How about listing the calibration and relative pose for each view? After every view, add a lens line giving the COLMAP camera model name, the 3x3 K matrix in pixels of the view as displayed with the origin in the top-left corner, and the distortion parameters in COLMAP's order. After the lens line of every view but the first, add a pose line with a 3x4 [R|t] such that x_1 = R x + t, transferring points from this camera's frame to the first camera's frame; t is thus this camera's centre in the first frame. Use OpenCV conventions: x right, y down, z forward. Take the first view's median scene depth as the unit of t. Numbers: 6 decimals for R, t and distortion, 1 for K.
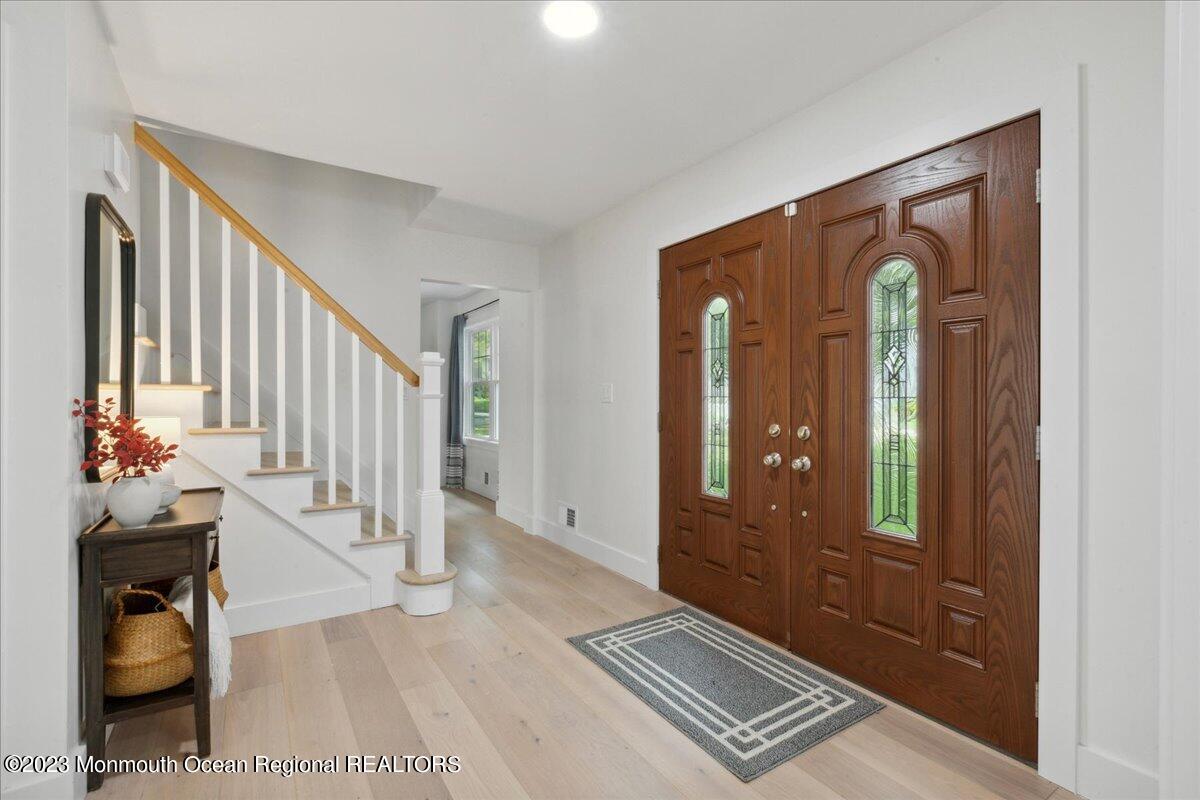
lens RADIAL K [[562.4, 0, 615.0], [0, 562.4, 400.1], [0, 0, 1]] dist [-0.001129, -0.000060]
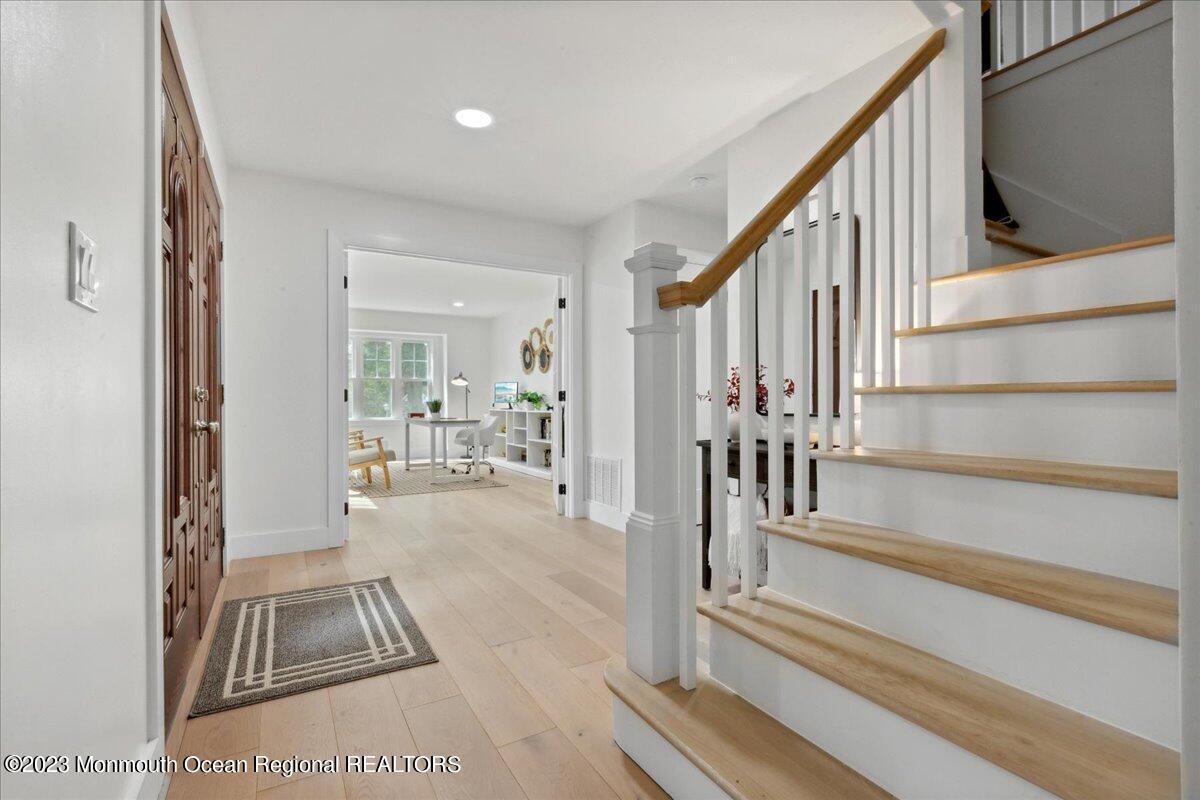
lens RADIAL K [[562.4, 0, 615.0], [0, 562.4, 400.1], [0, 0, 1]] dist [-0.001129, -0.000060]
pose [[-0.999063, 0.001737, 0.043254, -0.453146], [0.001914, 0.999990, 0.004038, 0.076503], [-0.043246, 0.004117, -0.999056, 2.176880]]
